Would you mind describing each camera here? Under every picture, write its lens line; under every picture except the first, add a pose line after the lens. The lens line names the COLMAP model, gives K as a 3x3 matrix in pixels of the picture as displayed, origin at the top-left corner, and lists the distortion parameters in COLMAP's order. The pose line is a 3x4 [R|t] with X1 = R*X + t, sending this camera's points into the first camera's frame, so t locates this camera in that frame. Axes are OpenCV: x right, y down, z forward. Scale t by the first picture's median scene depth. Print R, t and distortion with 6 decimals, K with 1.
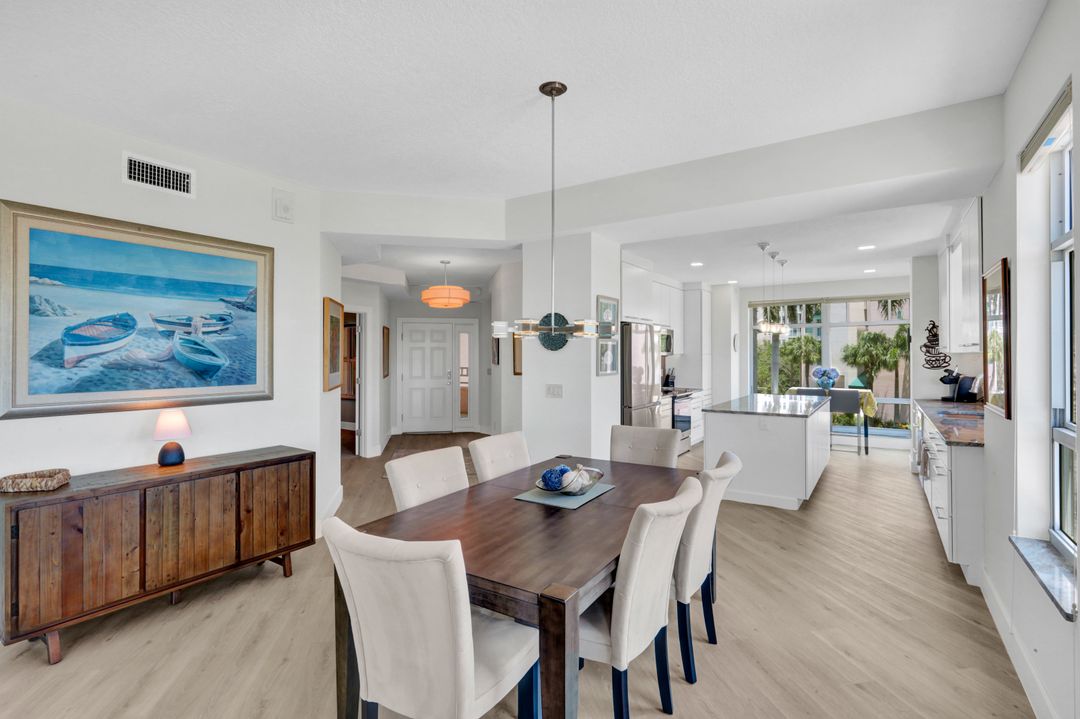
lens RADIAL K [[503.6, 0, 543.9], [0, 503.6, 353.1], [0, 0, 1]] dist [-0.000747, 0.000735]
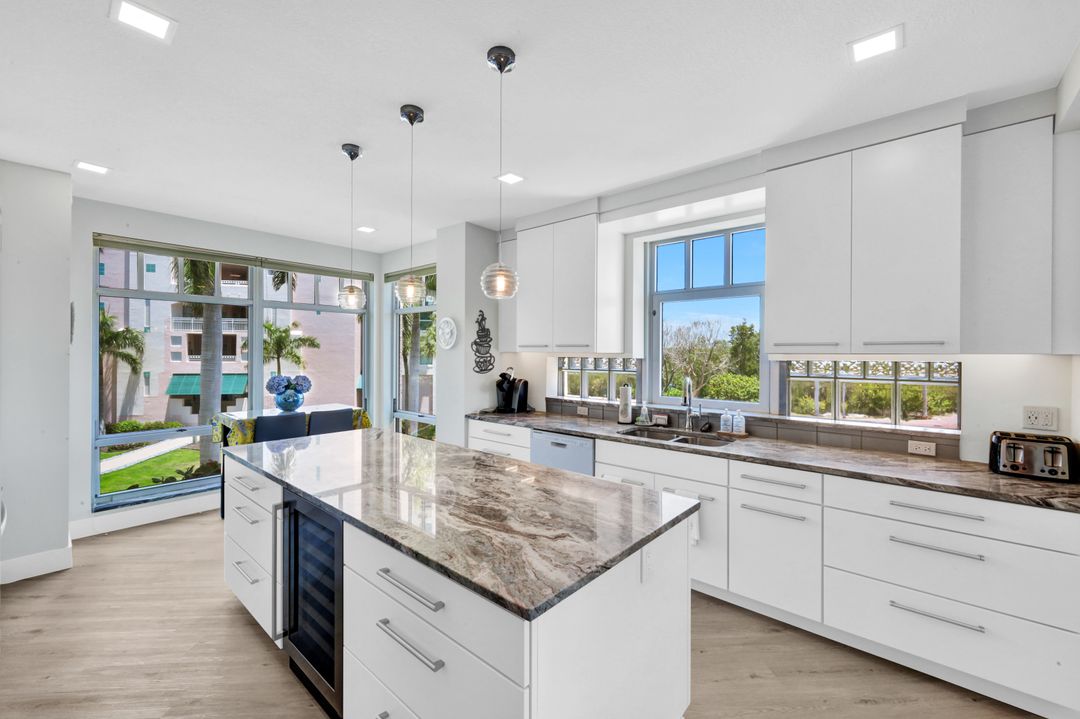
lens RADIAL K [[443.4, 0, 532.6], [0, 443.4, 355.9], [0, 0, 1]] dist [0.000019, -0.000787]
pose [[0.136624, -0.003998, 0.990615, 0.088743], [-0.012618, 0.999904, 0.005776, 0.000202], [-0.990543, -0.013289, 0.136560, 0.705114]]
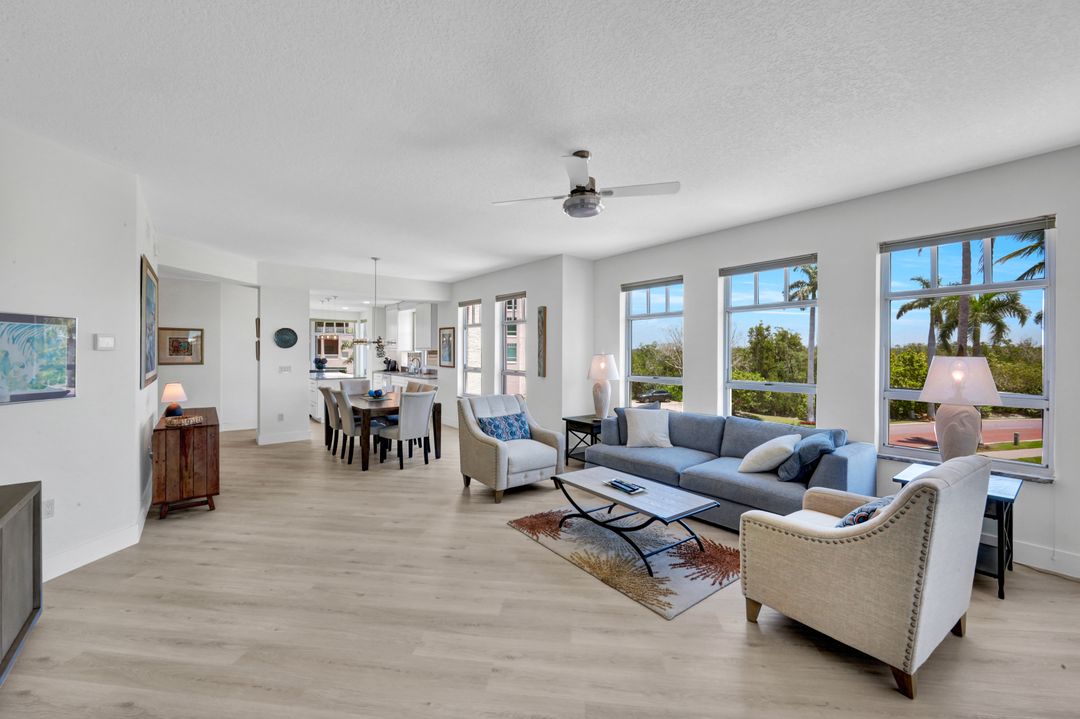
lens RADIAL K [[443.4, 0, 536.0], [0, 443.4, 354.1], [0, 0, 1]] dist [0.000019, -0.000787]
pose [[0.319422, -0.000562, 0.947612, -0.768723], [-0.011737, 0.999921, 0.004549, -0.001181], [-0.947540, -0.012575, 0.319390, -0.265661]]
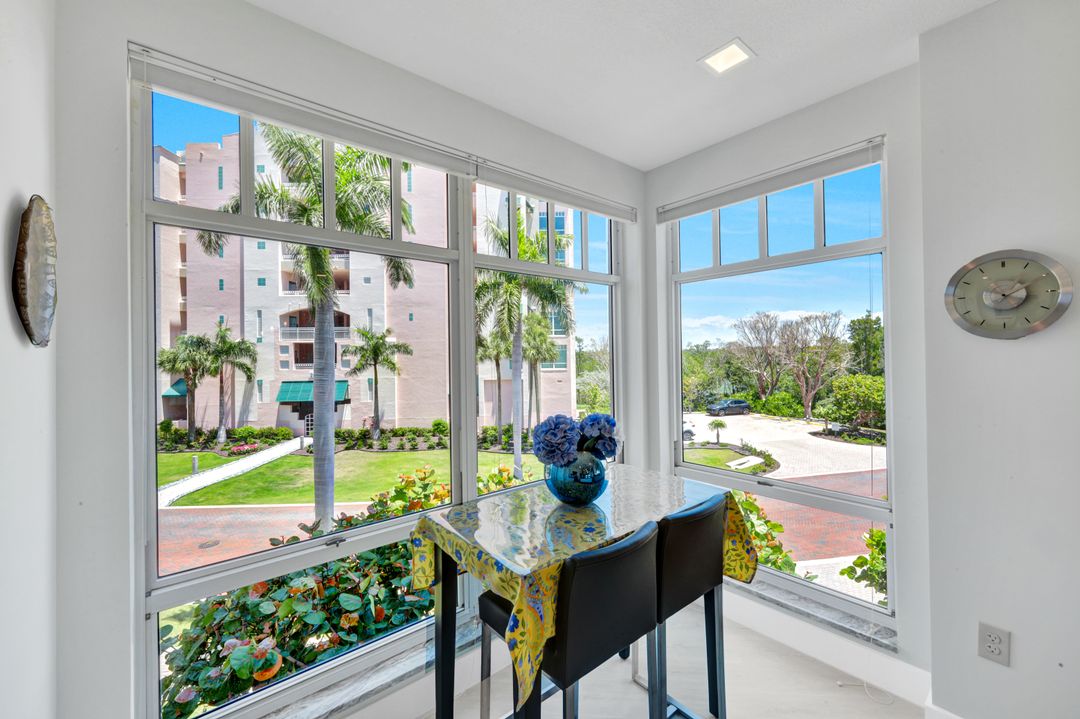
lens RADIAL K [[443.4, 0, 534.6], [0, 443.4, 358.0], [0, 0, 1]] dist [0.000019, -0.000787]
pose [[0.293046, -0.006241, 0.956078, 0.385656], [0.007068, 0.999966, 0.004361, 0.001986], [-0.956072, 0.005480, 0.293080, 1.047741]]
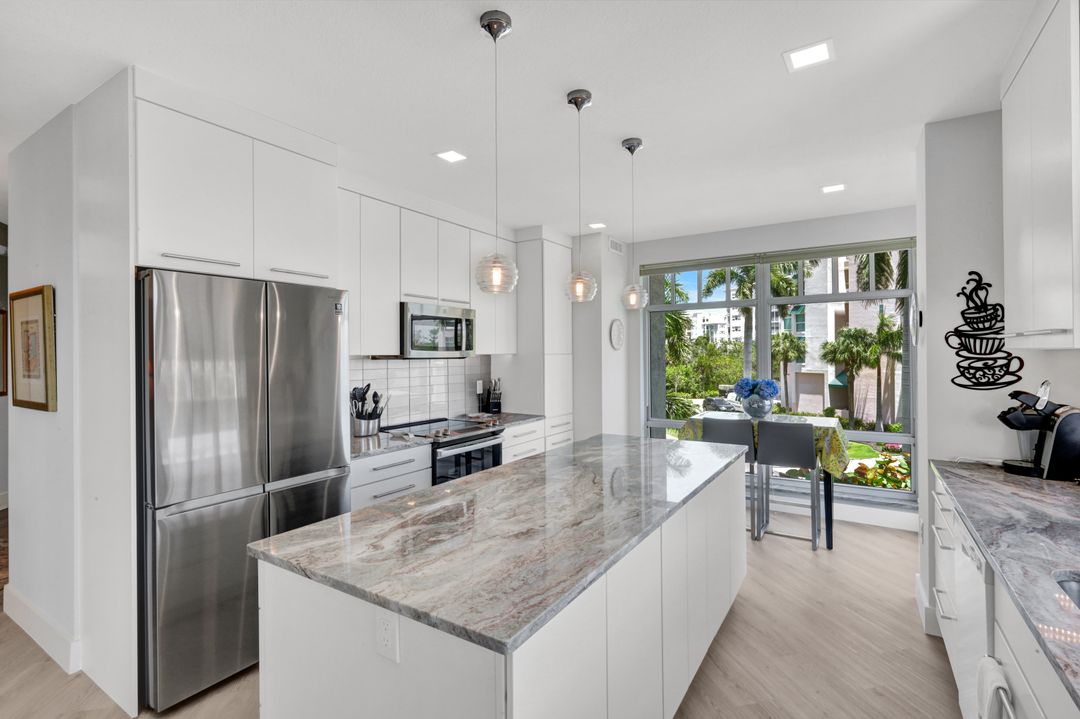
lens RADIAL K [[503.6, 0, 542.8], [0, 503.6, 353.9], [0, 0, 1]] dist [-0.000747, 0.000735]
pose [[0.999696, -0.005377, 0.024058, 0.346829], [0.005268, 0.999976, 0.004587, -0.000763], [-0.024082, -0.004459, 0.999700, 0.507858]]
